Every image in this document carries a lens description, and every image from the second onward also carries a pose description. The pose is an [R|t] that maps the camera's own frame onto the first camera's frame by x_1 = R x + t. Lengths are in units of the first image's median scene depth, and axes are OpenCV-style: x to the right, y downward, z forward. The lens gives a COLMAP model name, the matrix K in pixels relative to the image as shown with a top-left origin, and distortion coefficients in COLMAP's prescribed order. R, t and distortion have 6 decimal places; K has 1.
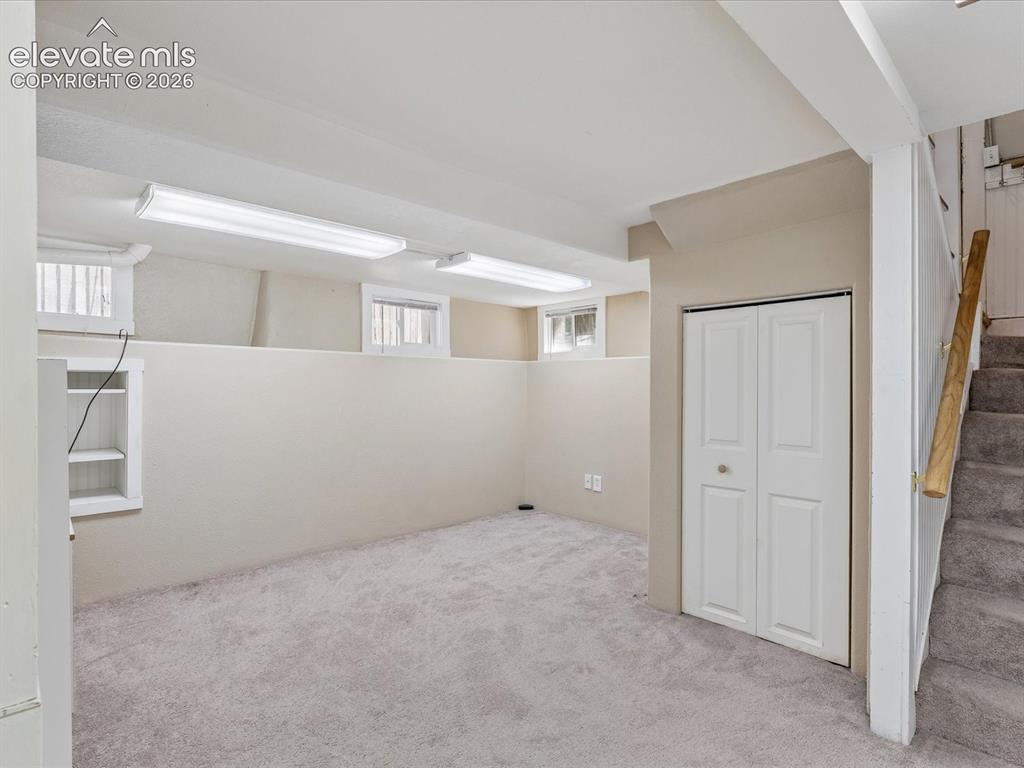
lens RADIAL K [[535.0, 0, 514.0], [0, 535.0, 384.3], [0, 0, 1]] dist [-0.003831, -0.002047]
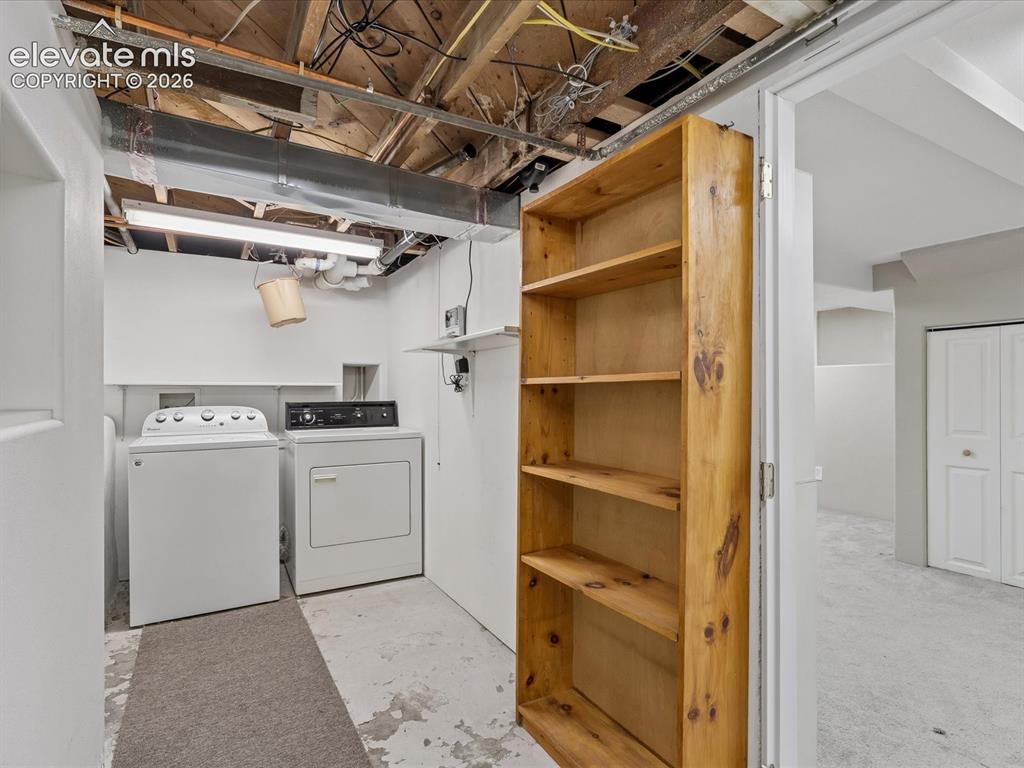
lens RADIAL K [[535.0, 0, 511.3], [0, 535.0, 387.2], [0, 0, 1]] dist [-0.003831, -0.002047]
pose [[0.970451, -0.004408, -0.241258, -0.352127], [0.002629, 0.999967, -0.007692, 0.006462], [0.241284, 0.006830, 0.970431, -0.493038]]
